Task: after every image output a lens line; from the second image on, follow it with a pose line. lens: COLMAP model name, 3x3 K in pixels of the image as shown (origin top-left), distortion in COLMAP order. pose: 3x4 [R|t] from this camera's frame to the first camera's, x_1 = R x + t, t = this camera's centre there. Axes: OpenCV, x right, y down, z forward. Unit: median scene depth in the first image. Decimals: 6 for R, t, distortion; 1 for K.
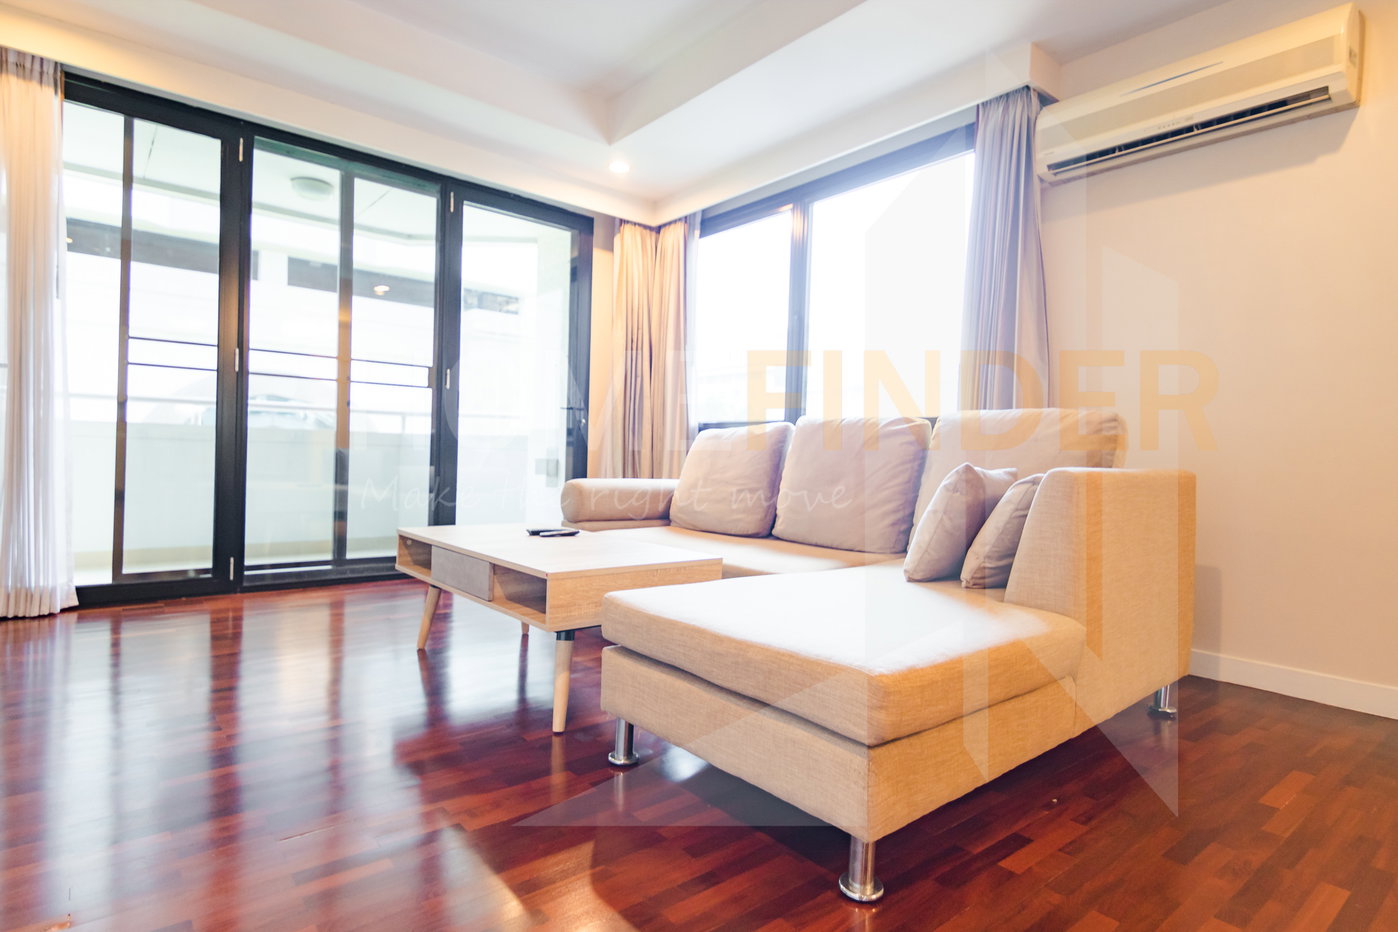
lens RADIAL K [[751.8, 0, 709.9], [0, 751.8, 470.6], [0, 0, 1]] dist [0.007529, -0.007361]
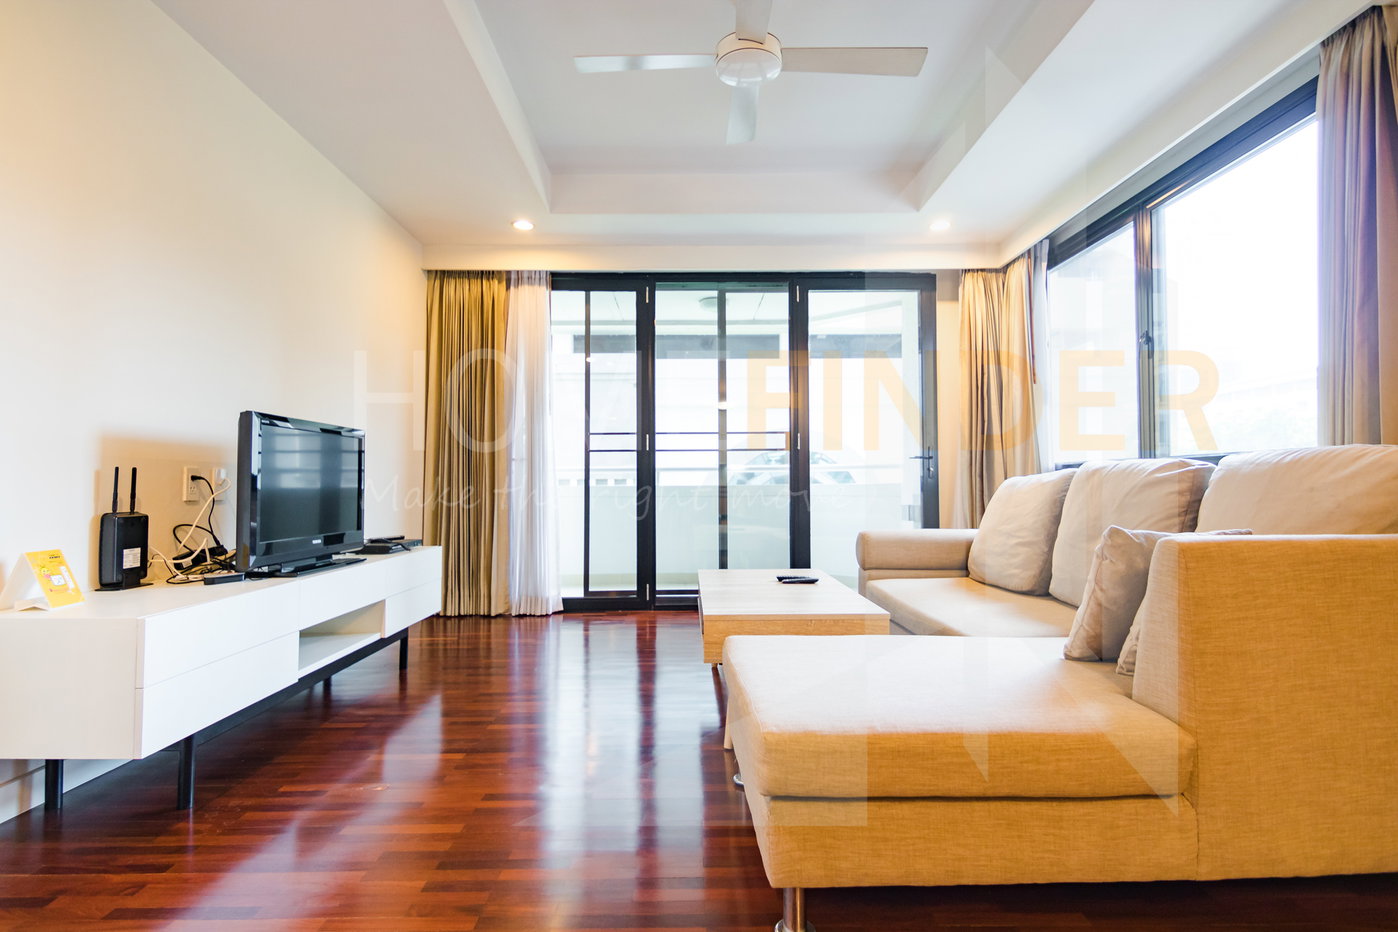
lens RADIAL K [[723.1, 0, 681.2], [0, 723.1, 467.4], [0, 0, 1]] dist [-0.008697, -0.008837]
pose [[0.748882, -0.049839, -0.660826, 0.315984], [0.015041, 0.998189, -0.058238, -0.021919], [0.662532, 0.033674, 0.748276, 0.038026]]
